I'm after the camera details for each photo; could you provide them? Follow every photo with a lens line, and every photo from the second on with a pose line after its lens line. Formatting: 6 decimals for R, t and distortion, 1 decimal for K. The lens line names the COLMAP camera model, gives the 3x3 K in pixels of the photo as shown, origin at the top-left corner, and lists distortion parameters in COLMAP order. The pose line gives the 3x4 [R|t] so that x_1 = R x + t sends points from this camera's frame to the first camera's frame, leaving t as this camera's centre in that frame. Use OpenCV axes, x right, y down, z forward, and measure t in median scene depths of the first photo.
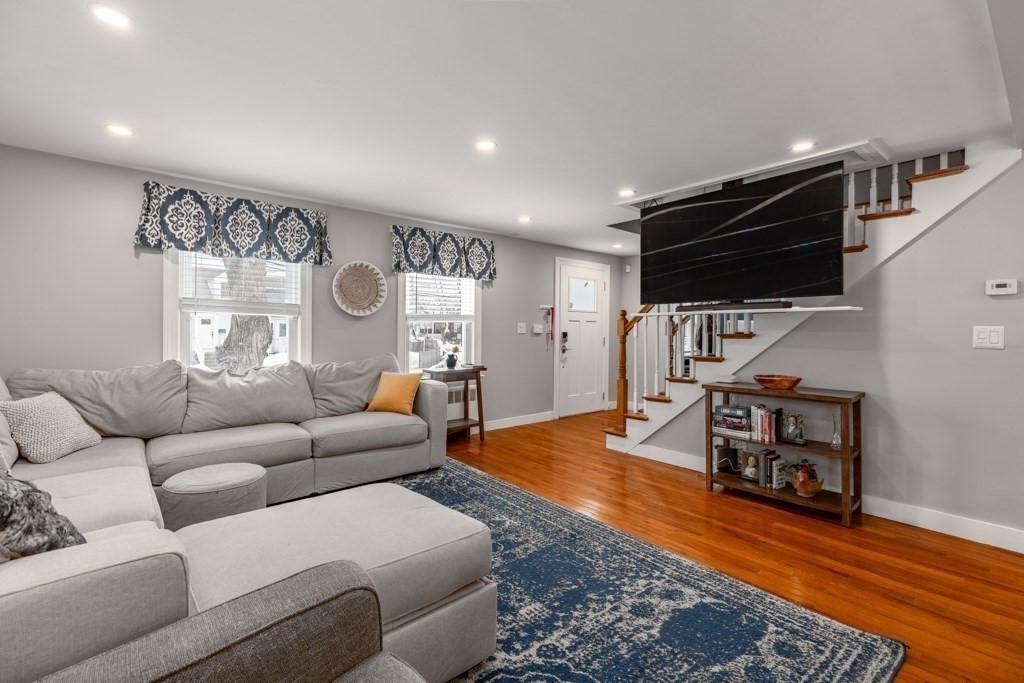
lens RADIAL K [[453.0, 0, 513.0], [0, 453.0, 332.6], [0, 0, 1]] dist [0.003596, -0.000172]
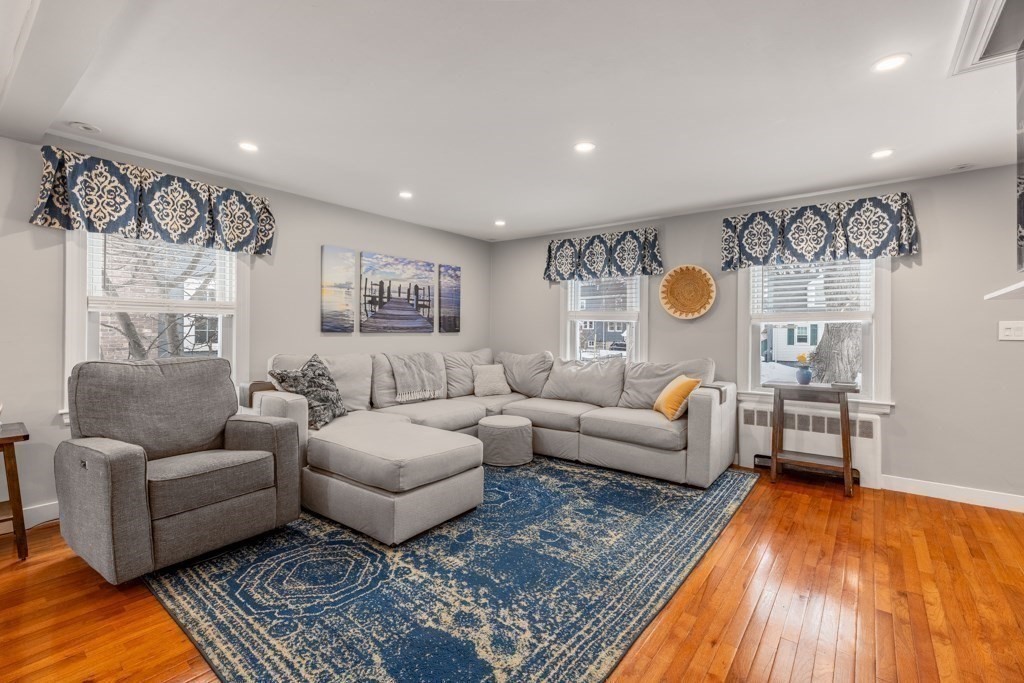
lens RADIAL K [[453.0, 0, 507.7], [0, 453.0, 333.6], [0, 0, 1]] dist [0.003596, -0.000172]
pose [[0.202994, -0.002499, -0.979177, 0.727428], [-0.013380, 0.999896, -0.005326, 0.007781], [0.979089, 0.014183, 0.202939, 0.518585]]
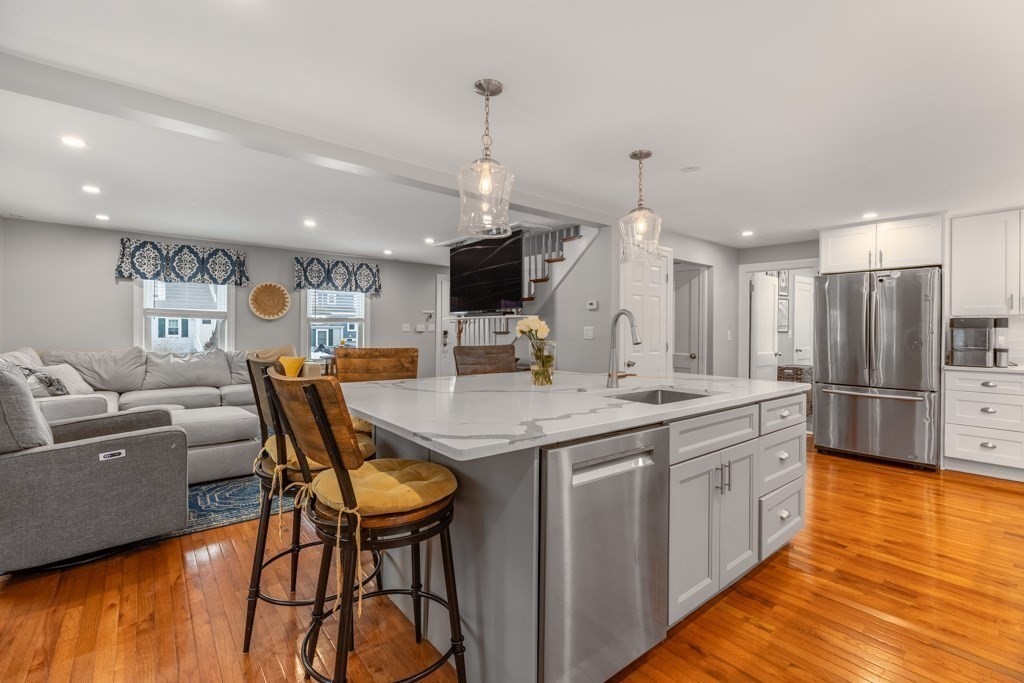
lens RADIAL K [[453.0, 0, 510.8], [0, 453.0, 333.2], [0, 0, 1]] dist [0.003596, -0.000172]
pose [[0.999808, 0.001009, -0.019566, 0.613130], [-0.000967, 0.999997, 0.002166, 0.005670], [0.019568, -0.002147, 0.999806, -0.598406]]
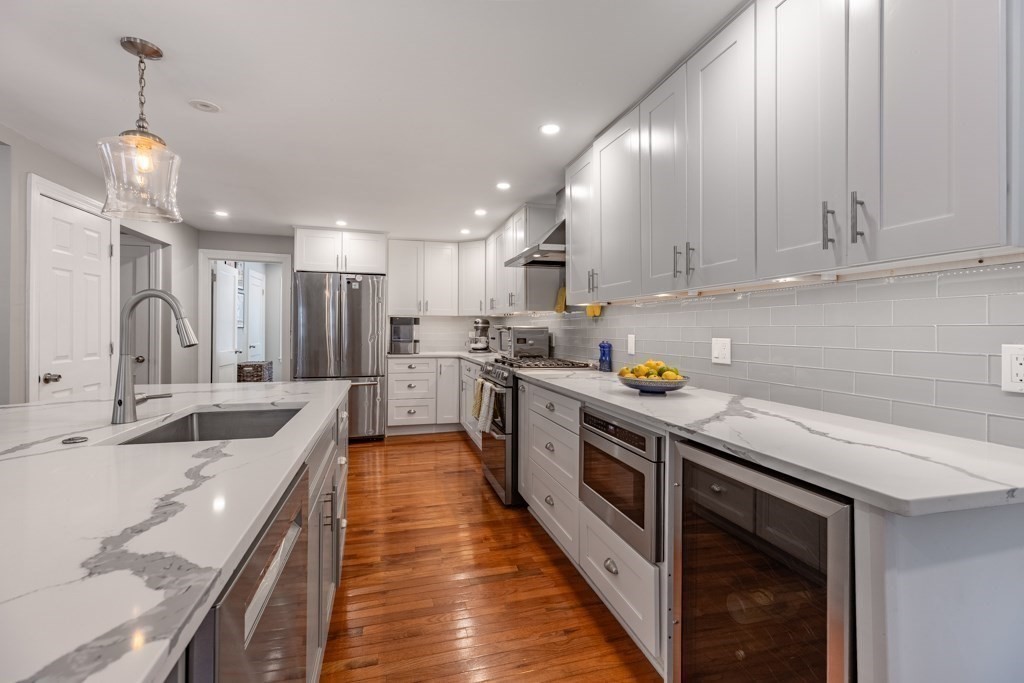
lens RADIAL K [[453.0, 0, 507.5], [0, 453.0, 332.0], [0, 0, 1]] dist [0.003596, -0.000172]
pose [[0.422476, -0.005765, 0.906356, 0.533404], [-0.000296, 0.999979, 0.006499, 0.007520], [-0.906374, -0.003014, 0.422466, -0.375443]]
